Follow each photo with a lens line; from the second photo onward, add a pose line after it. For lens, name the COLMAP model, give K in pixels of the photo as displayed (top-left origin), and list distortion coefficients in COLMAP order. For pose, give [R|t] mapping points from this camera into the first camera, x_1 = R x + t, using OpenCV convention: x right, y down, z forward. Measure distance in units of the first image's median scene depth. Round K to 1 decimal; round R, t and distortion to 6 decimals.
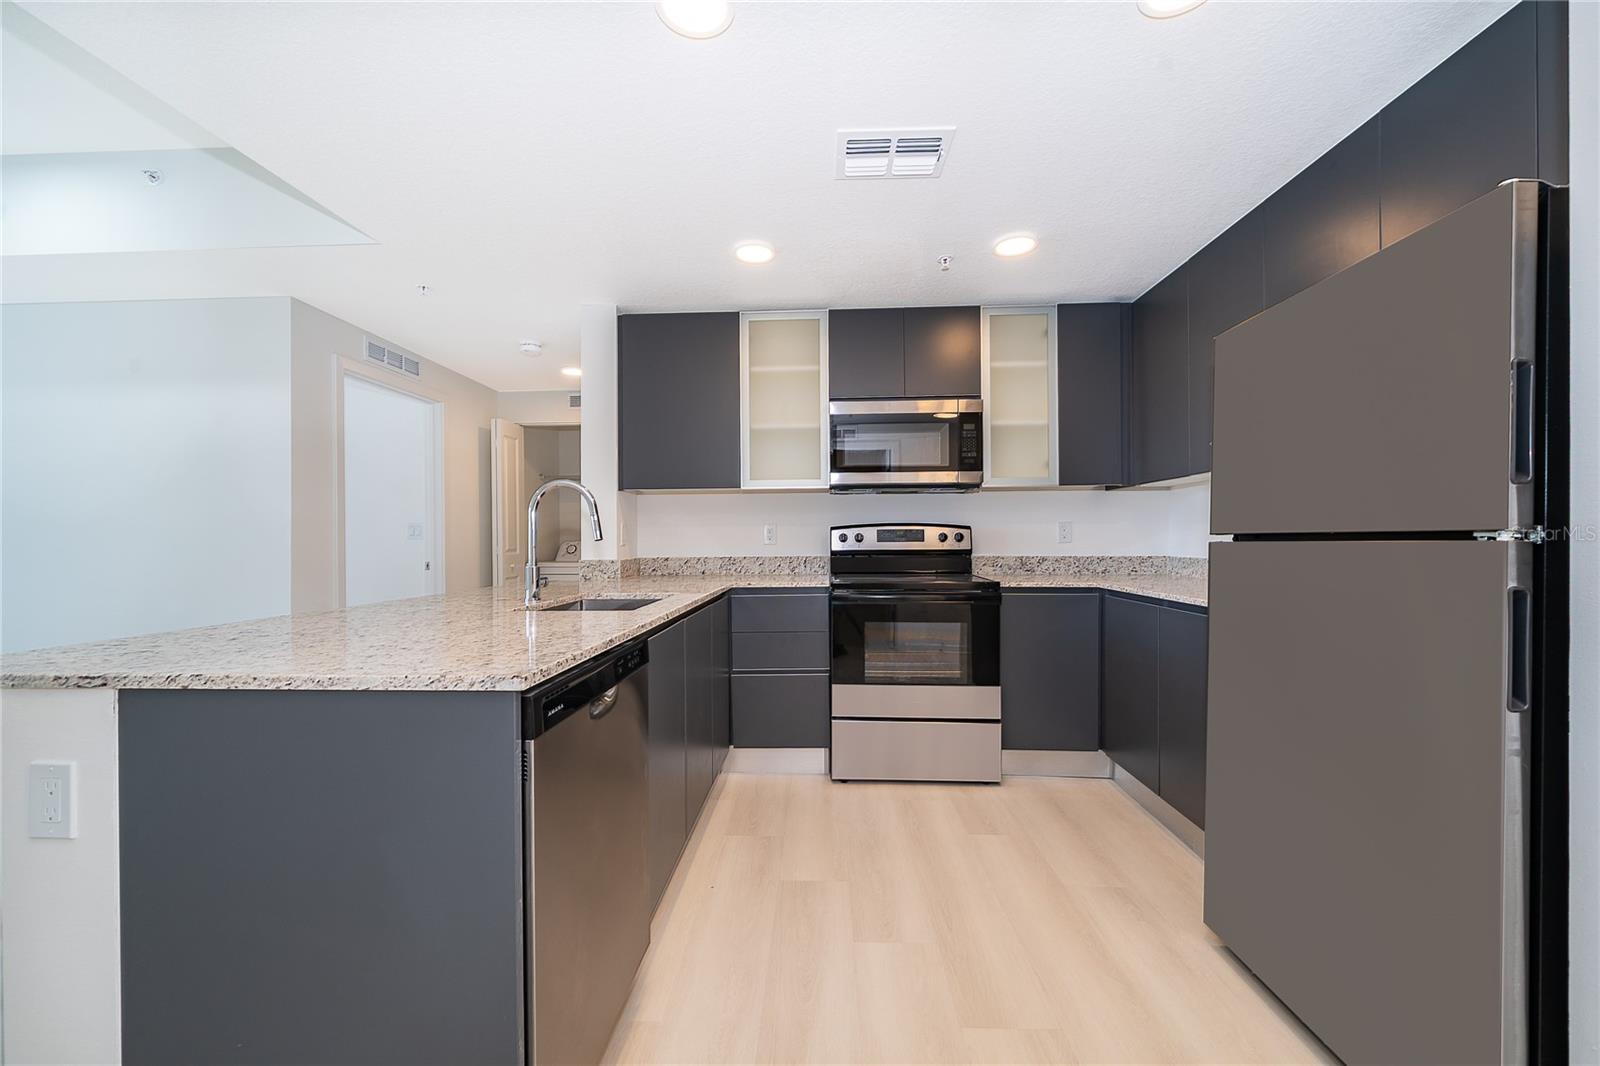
lens RADIAL K [[622.5, 0, 801.7], [0, 622.5, 541.3], [0, 0, 1]] dist [-0.001204, 0.000119]
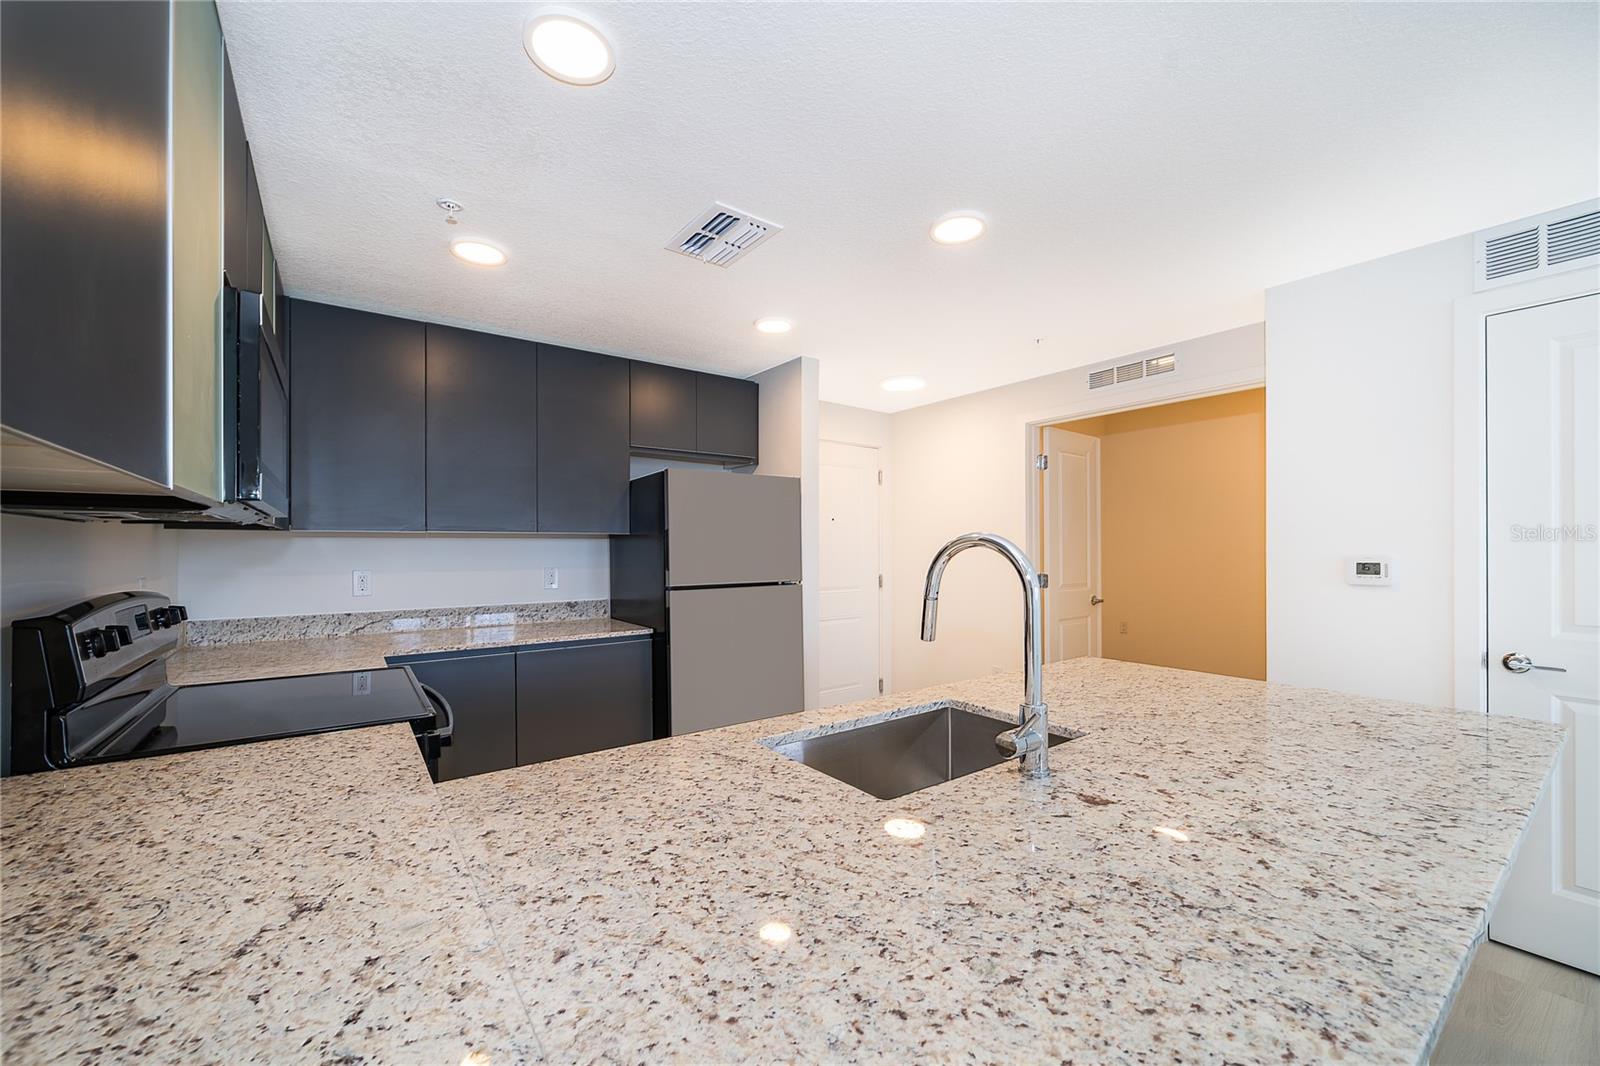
lens RADIAL K [[622.5, 0, 800.7], [0, 622.5, 549.9], [0, 0, 1]] dist [-0.001204, 0.000119]
pose [[-0.626712, 0.006242, 0.779226, -0.456891], [0.007550, 0.999970, -0.001939, -0.055615], [-0.779215, 0.004668, -0.626740, 0.937199]]
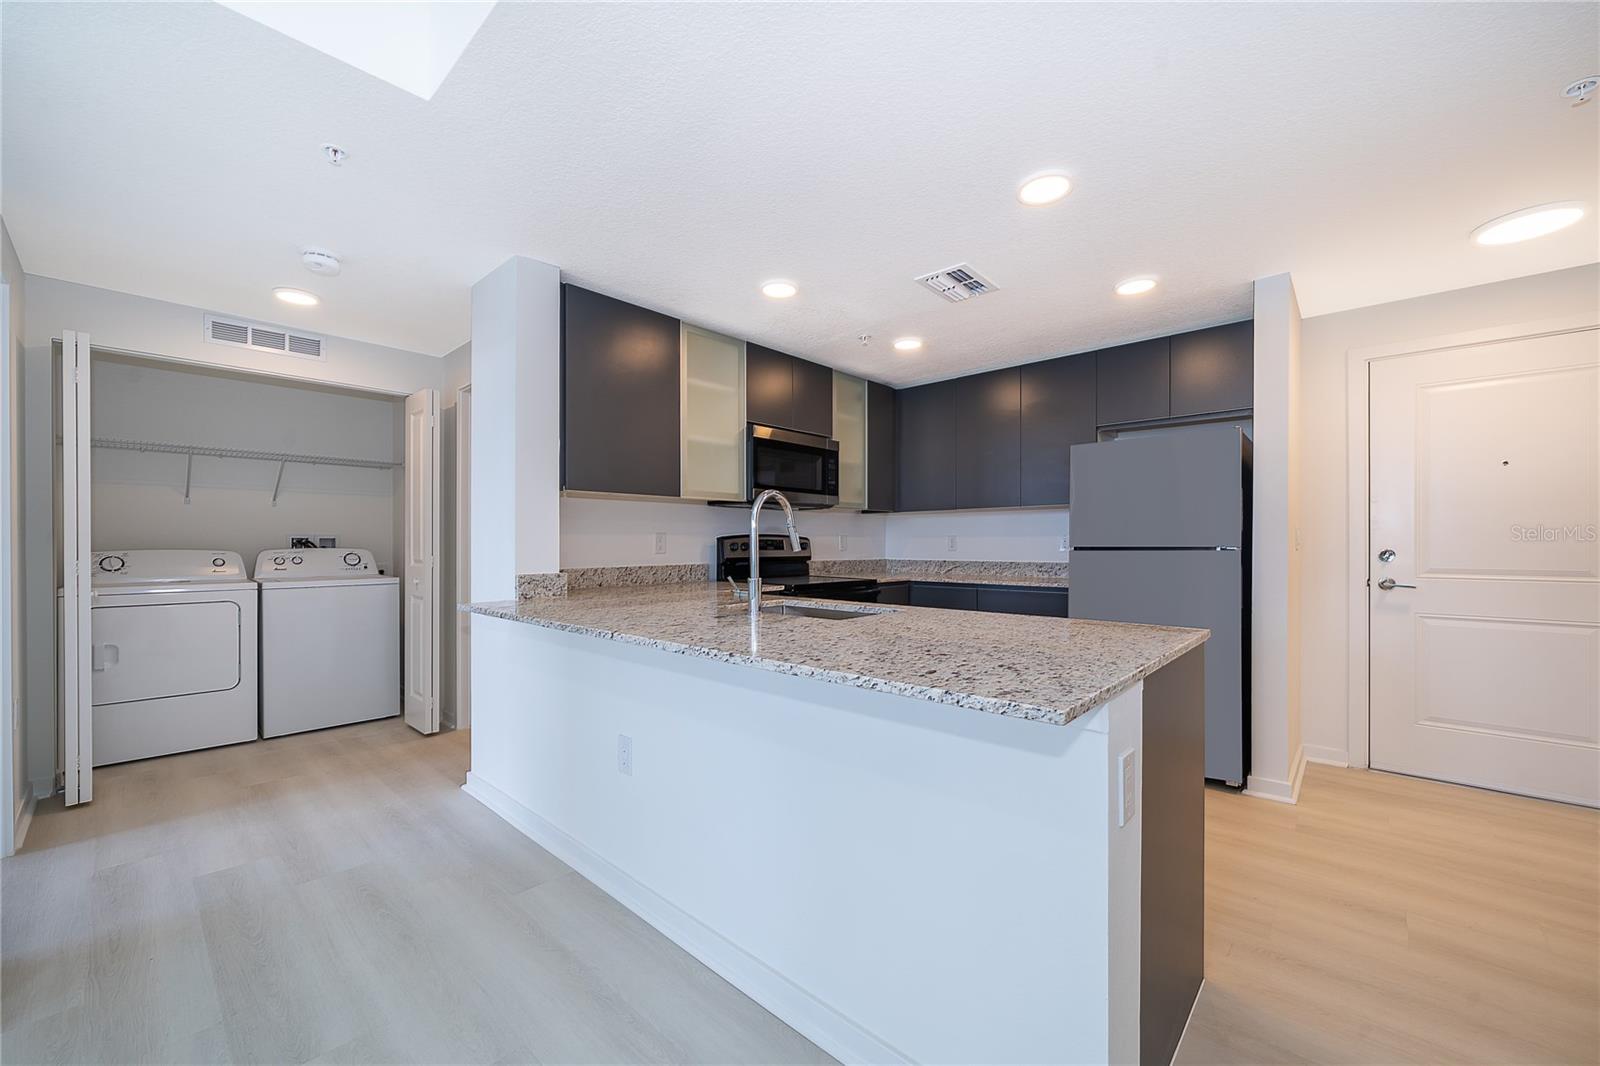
lens RADIAL K [[622.5, 0, 804.2], [0, 622.5, 538.6], [0, 0, 1]] dist [-0.001204, 0.000119]
pose [[0.637465, 0.010505, 0.770408, -0.723118], [-0.001676, 0.999924, -0.012247, -0.007089], [-0.770477, 0.006516, 0.637434, 0.210021]]
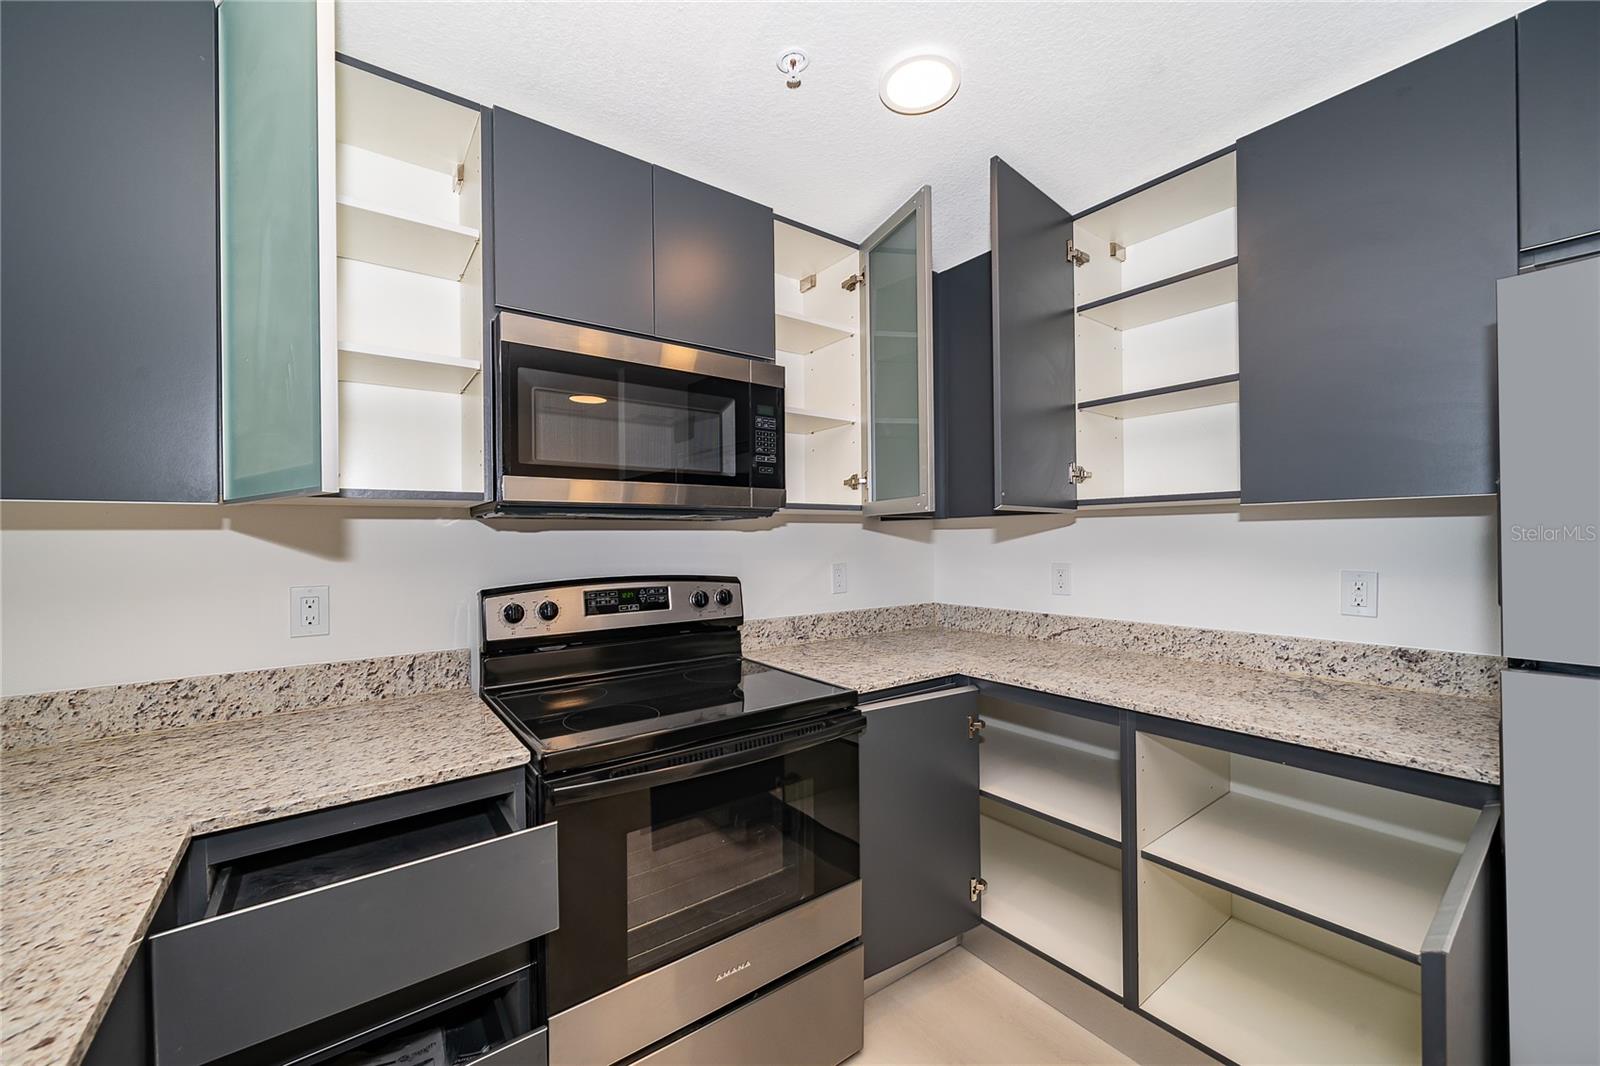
lens RADIAL K [[622.5, 0, 798.6], [0, 622.5, 543.9], [0, 0, 1]] dist [-0.001204, 0.000119]
pose [[0.771401, -0.008704, 0.636290, -0.068313], [0.007597, 0.999961, 0.004470, -0.060373], [-0.636304, 0.001386, 0.771437, 0.512525]]
